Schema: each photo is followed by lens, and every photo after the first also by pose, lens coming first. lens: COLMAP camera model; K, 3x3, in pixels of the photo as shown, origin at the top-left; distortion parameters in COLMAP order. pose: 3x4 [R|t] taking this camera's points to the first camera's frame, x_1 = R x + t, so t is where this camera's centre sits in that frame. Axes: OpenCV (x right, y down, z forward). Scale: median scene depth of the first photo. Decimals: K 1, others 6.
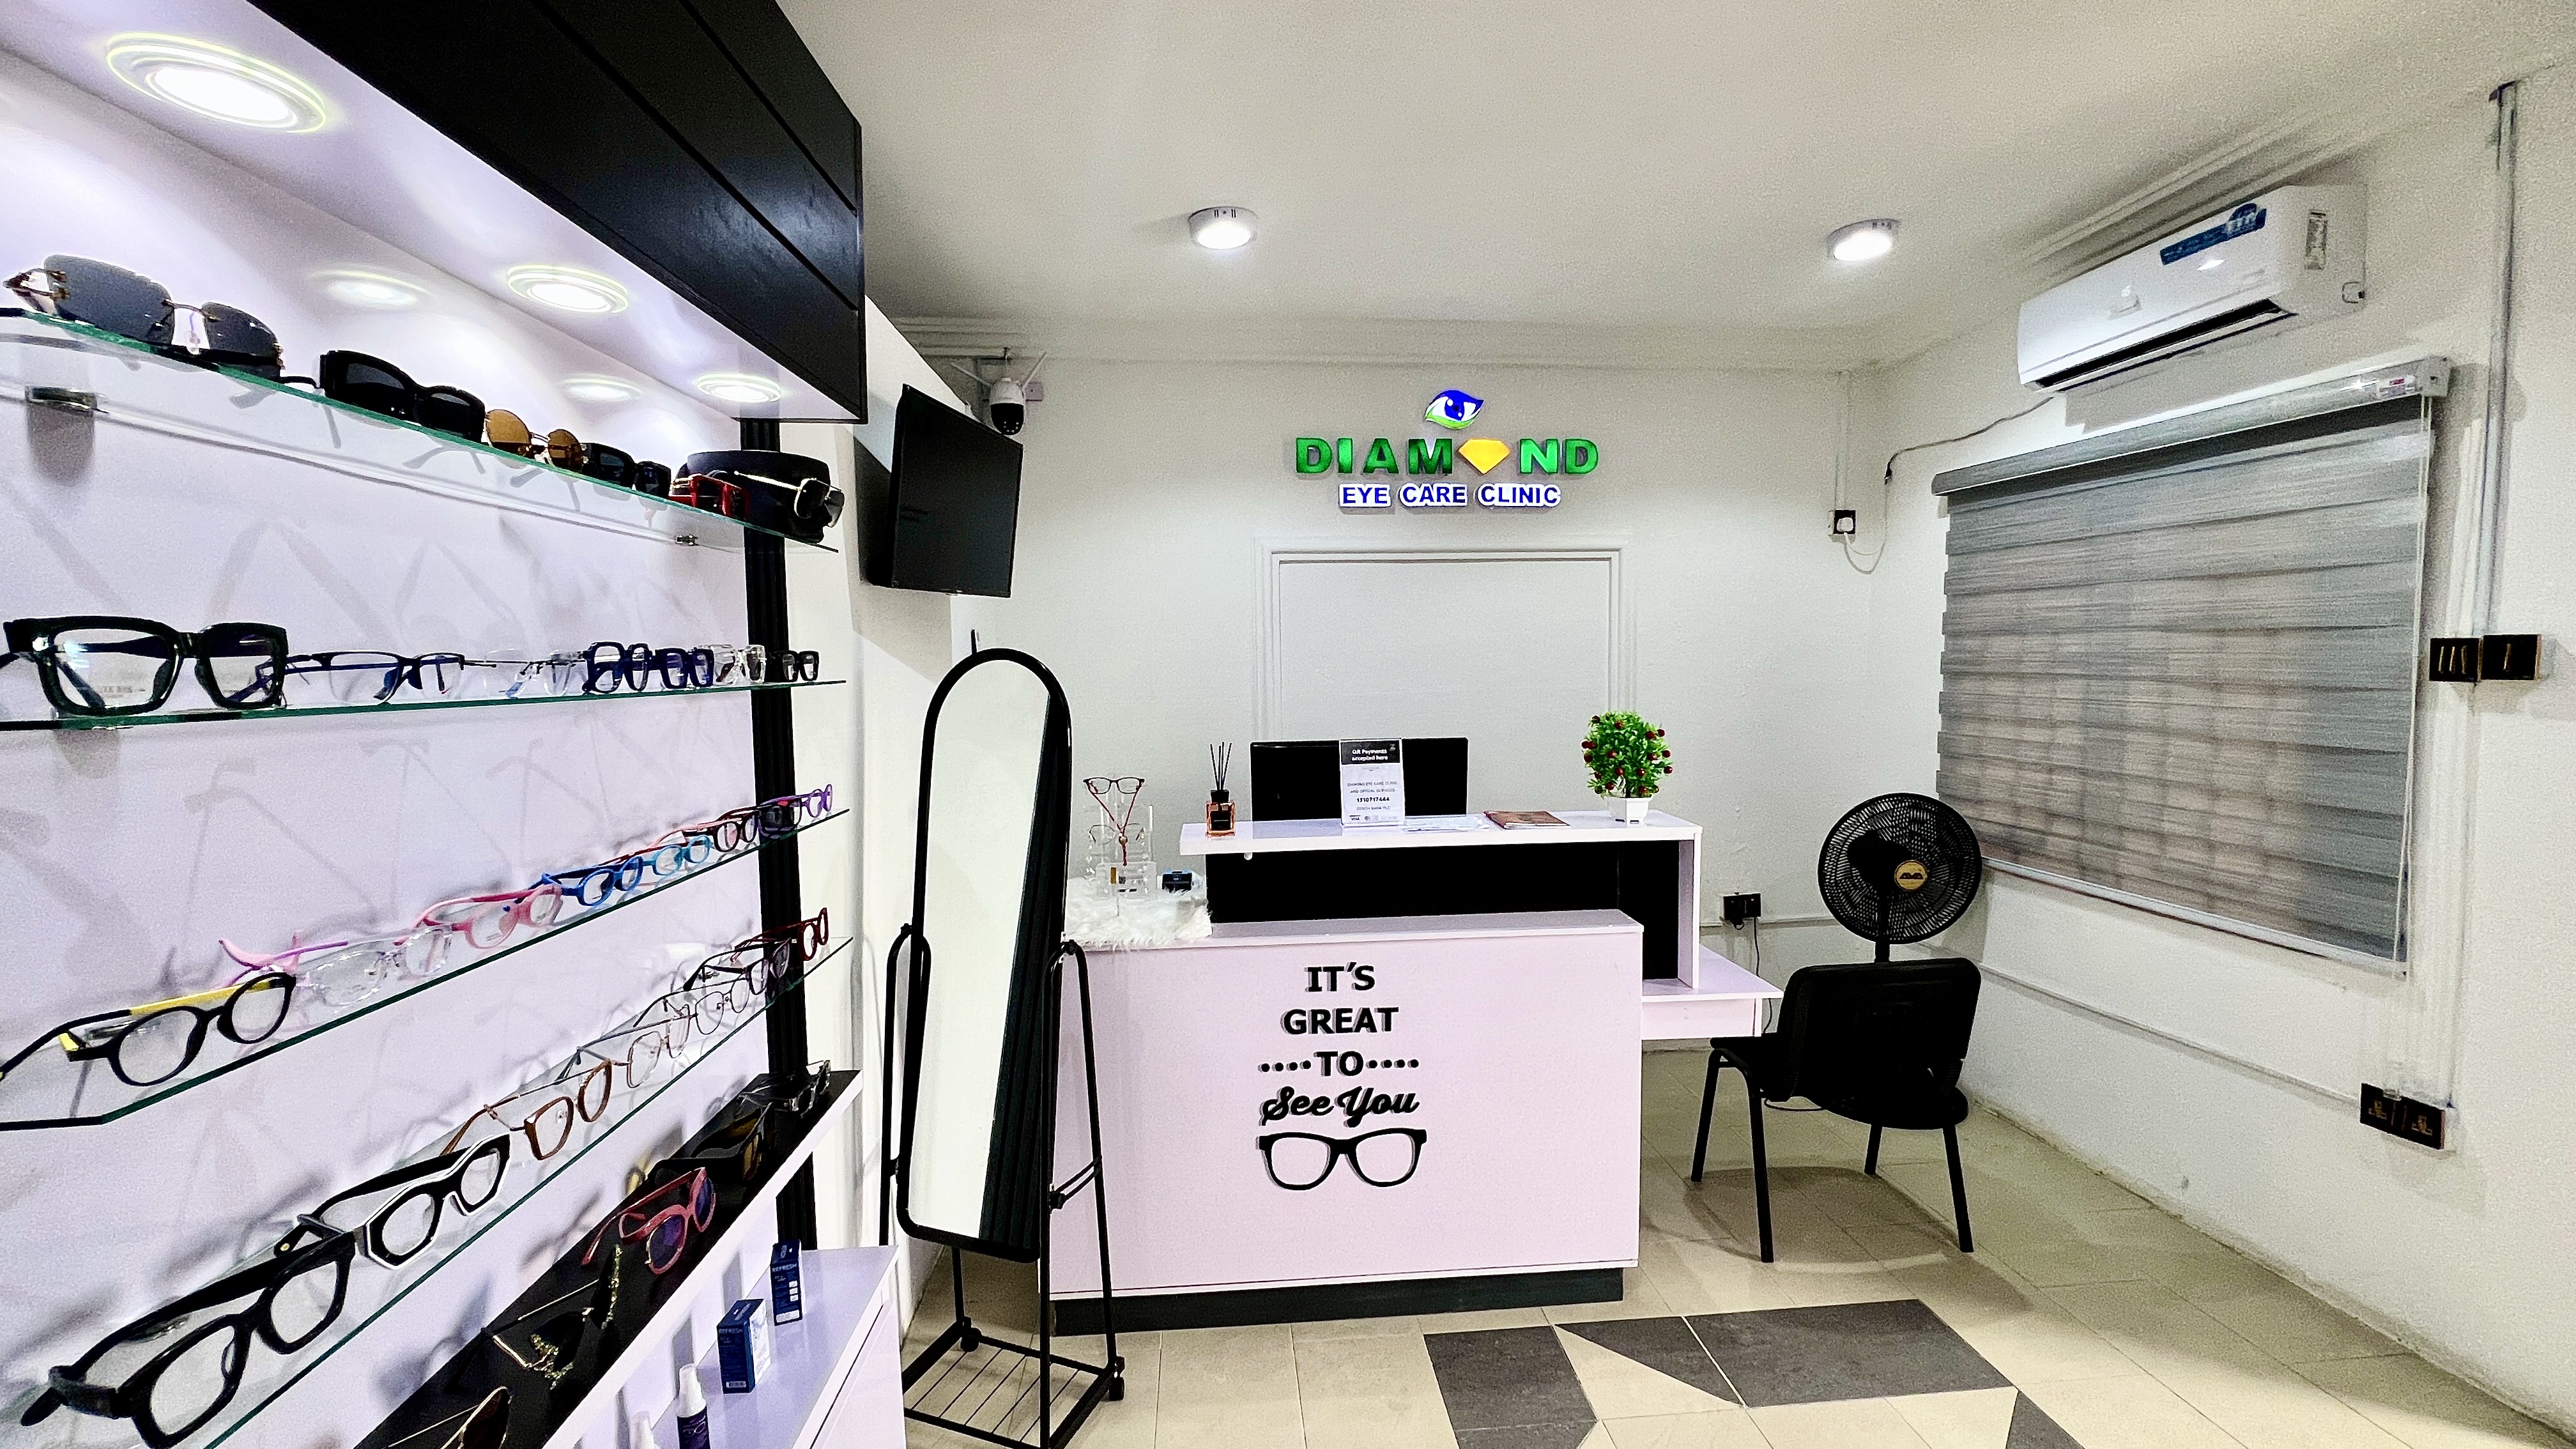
lens RADIAL K [[1035.2, 0, 1289.9], [0, 1035.2, 725.2], [0, 0, 1]] dist [-0.005261, 0.000794]
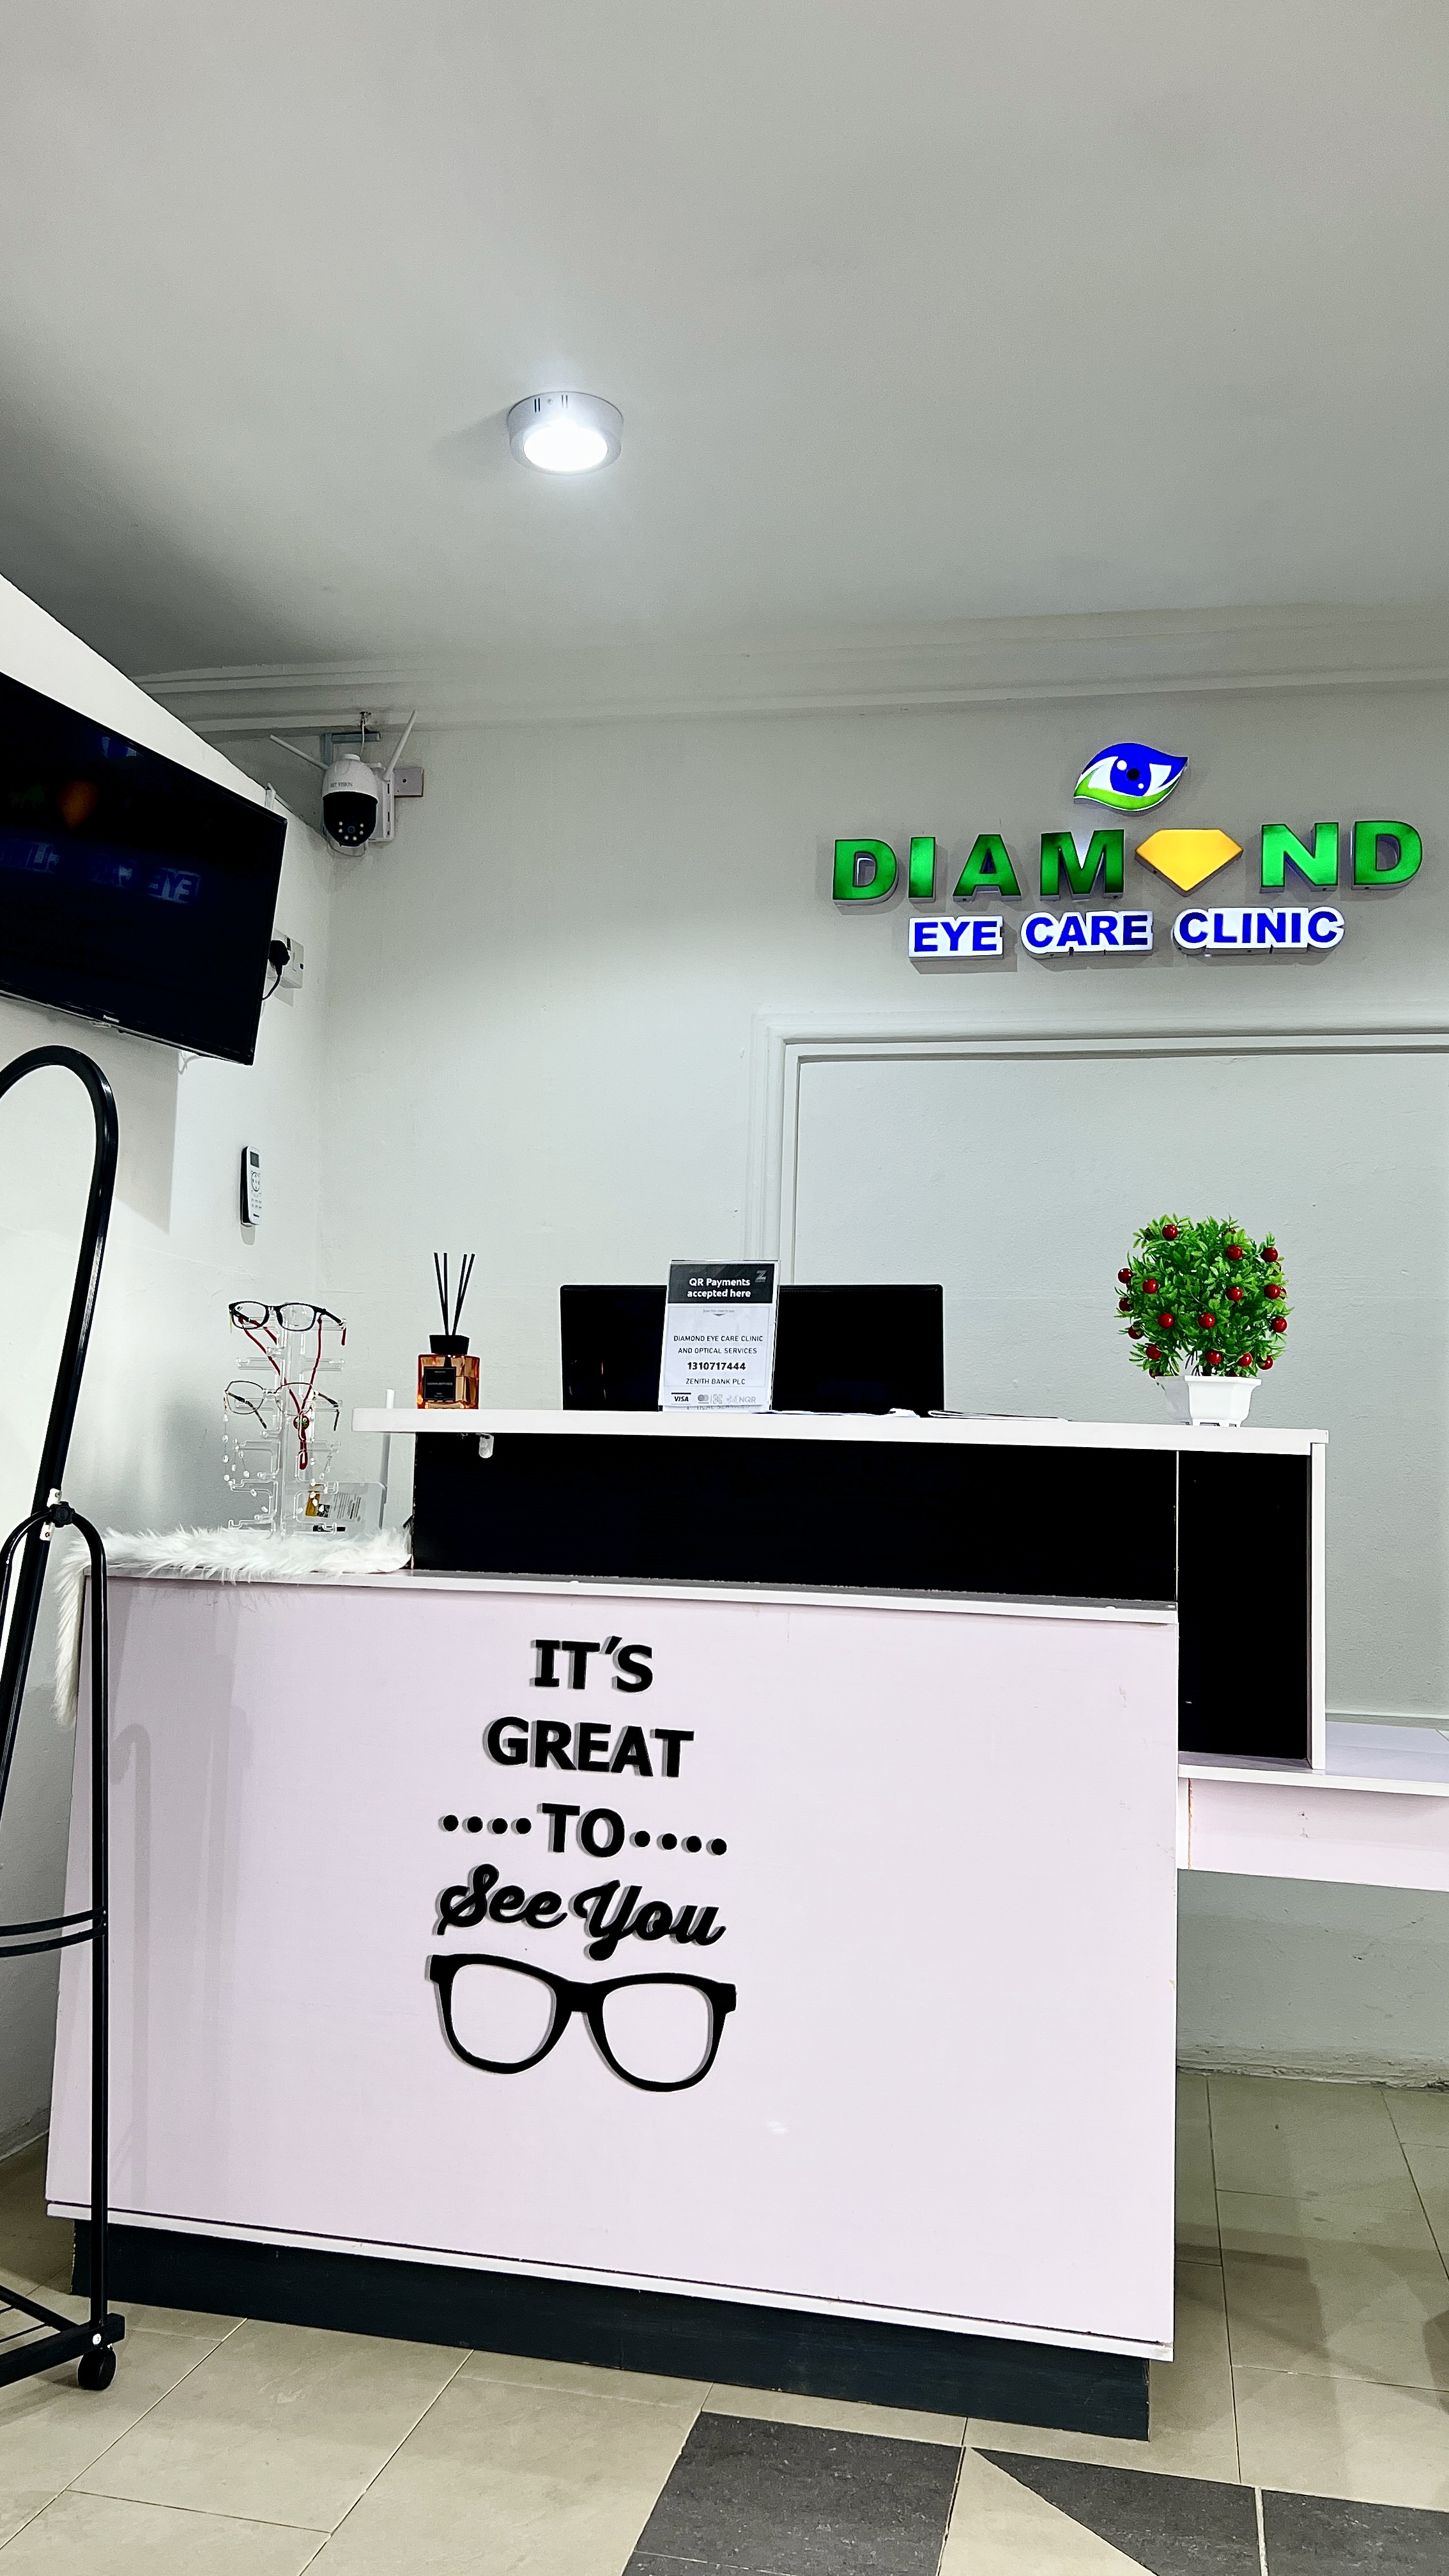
lens RADIAL K [[1946.0, 0, 715.5], [0, 1946.0, 1314.5], [0, 0, 1]] dist [0.052685, -0.056618]
pose [[0.955821, 0.022739, -0.293070, 0.400840], [-0.066093, 0.988099, -0.138892, 0.198201], [0.286424, 0.152126, 0.945949, 0.025648]]
